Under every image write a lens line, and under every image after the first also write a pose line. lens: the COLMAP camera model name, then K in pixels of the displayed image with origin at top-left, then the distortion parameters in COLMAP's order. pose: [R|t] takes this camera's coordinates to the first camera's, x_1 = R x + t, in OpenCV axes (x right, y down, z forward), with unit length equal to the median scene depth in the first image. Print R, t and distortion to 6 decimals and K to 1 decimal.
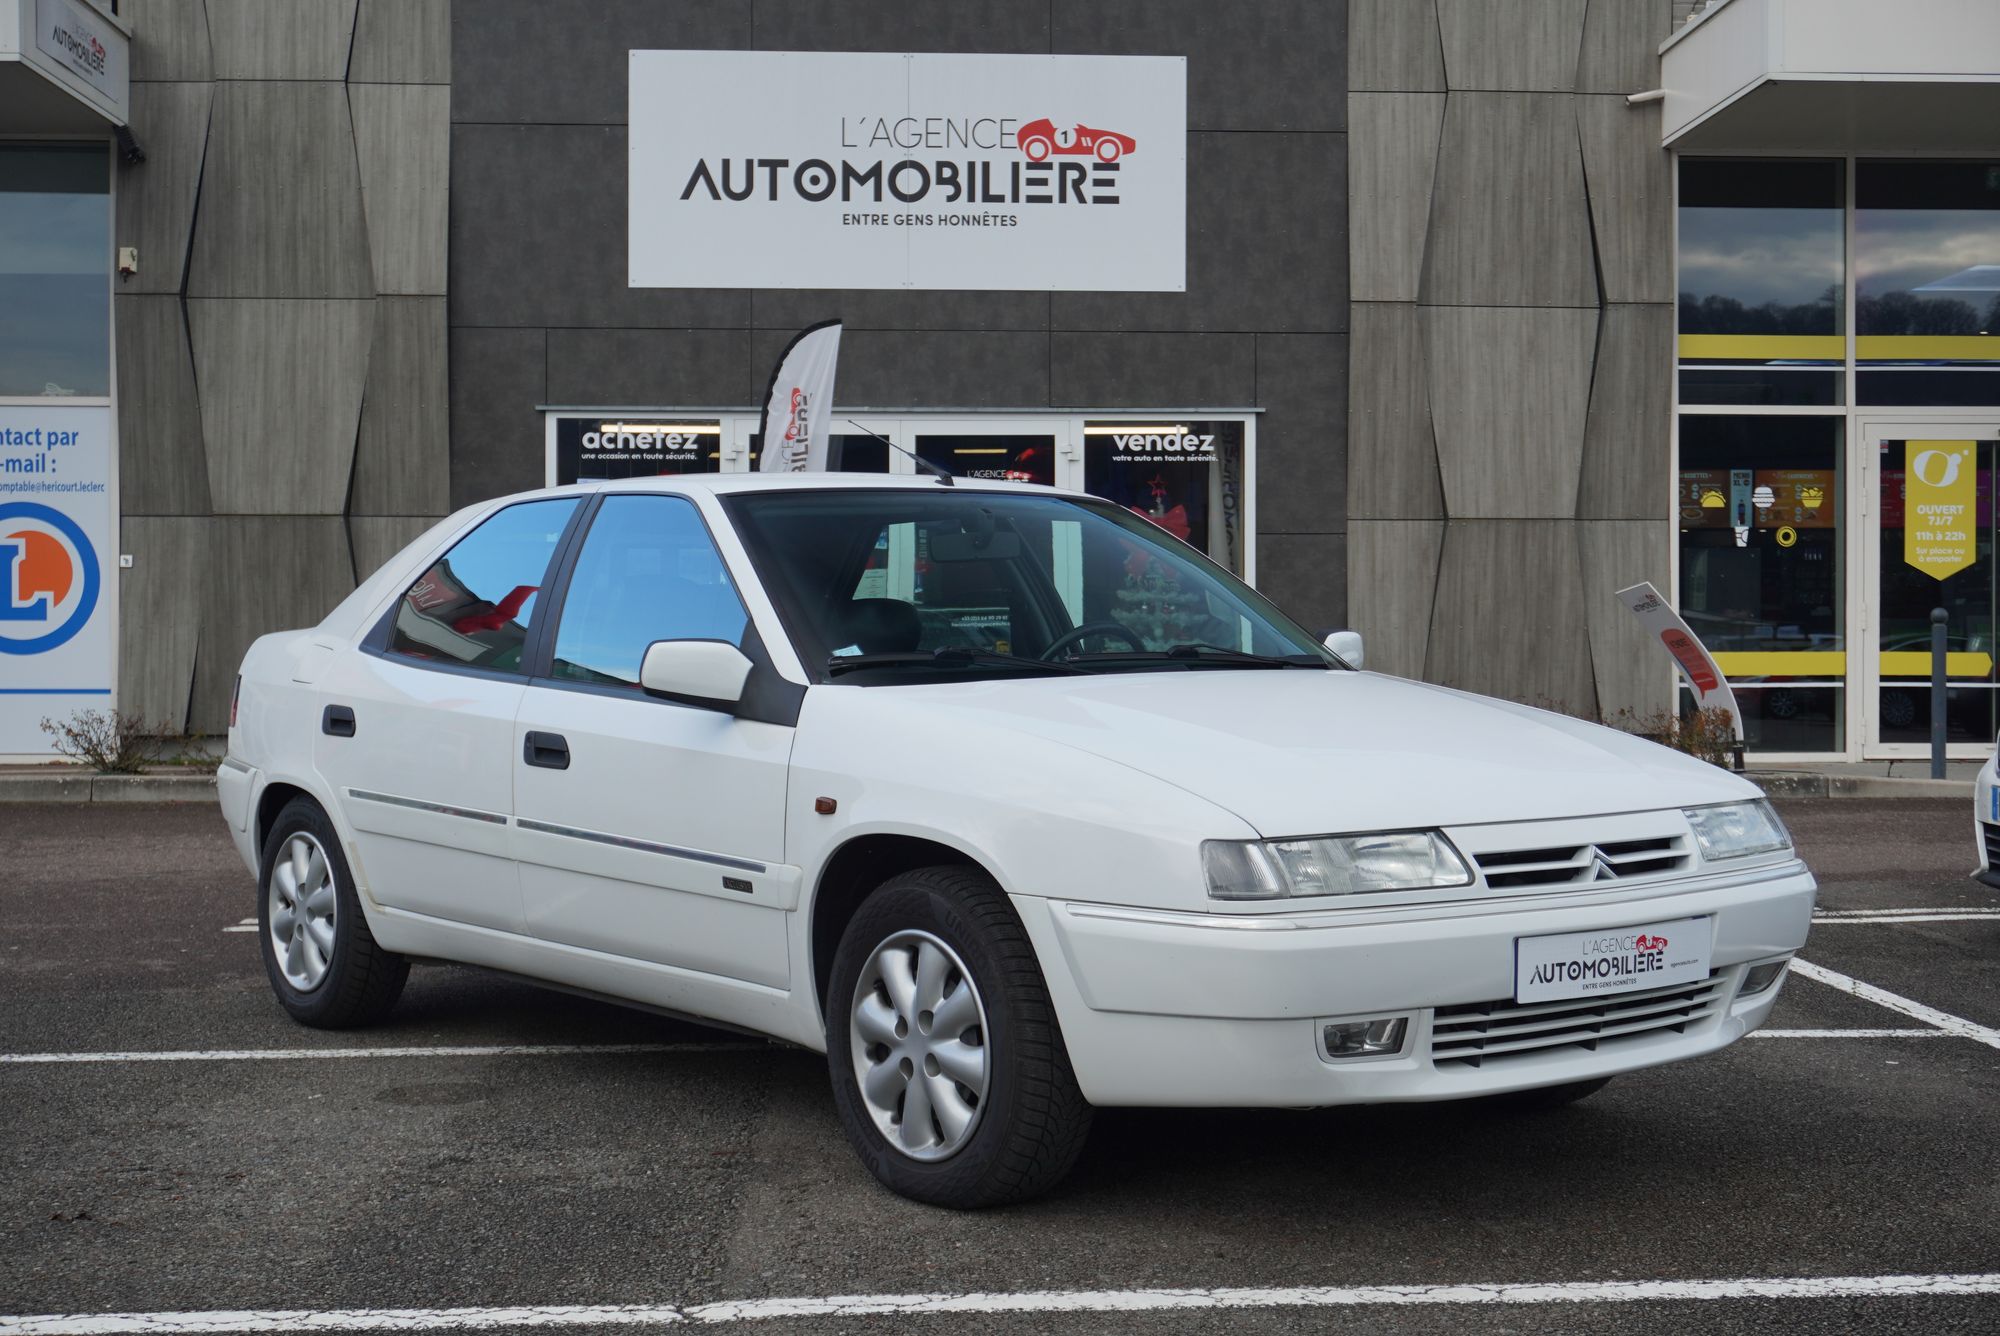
lens RADIAL K [[2679.4, 0, 1012.9], [0, 2679.4, 722.5], [0, 0, 1]] dist [-0.027412, 0.000000]
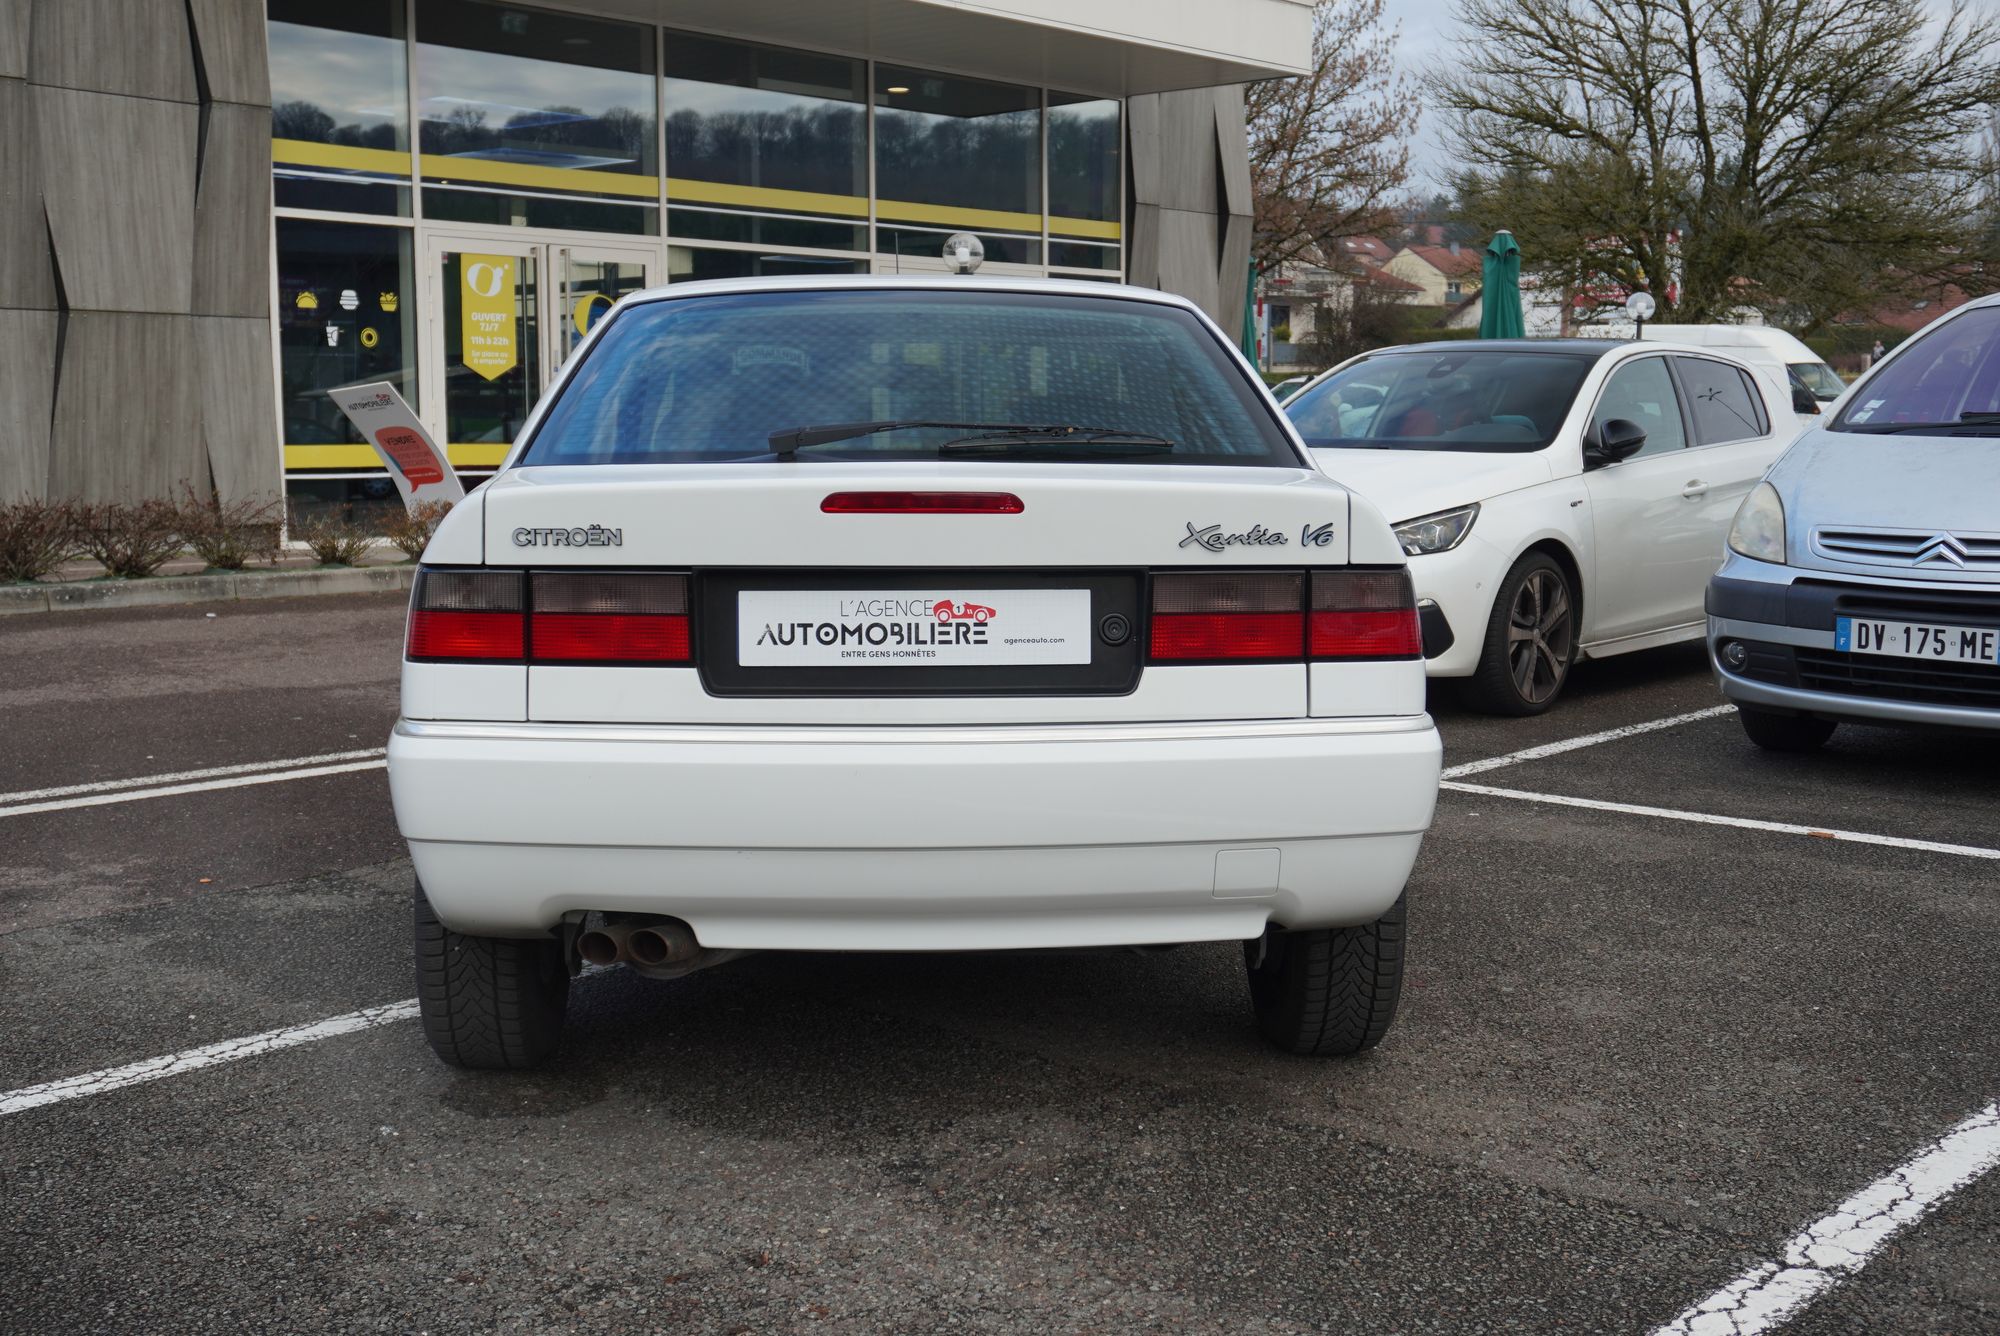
lens RADIAL K [[2278.1, 0, 992.3], [0, 2278.1, 688.9], [0, 0, 1]] dist [0.013110, 0.000000]
pose [[0.691959, -0.082299, 0.717231, -0.213924], [0.018796, 0.995198, 0.096061, -0.012078], [-0.721692, -0.052989, 0.690183, 0.174596]]
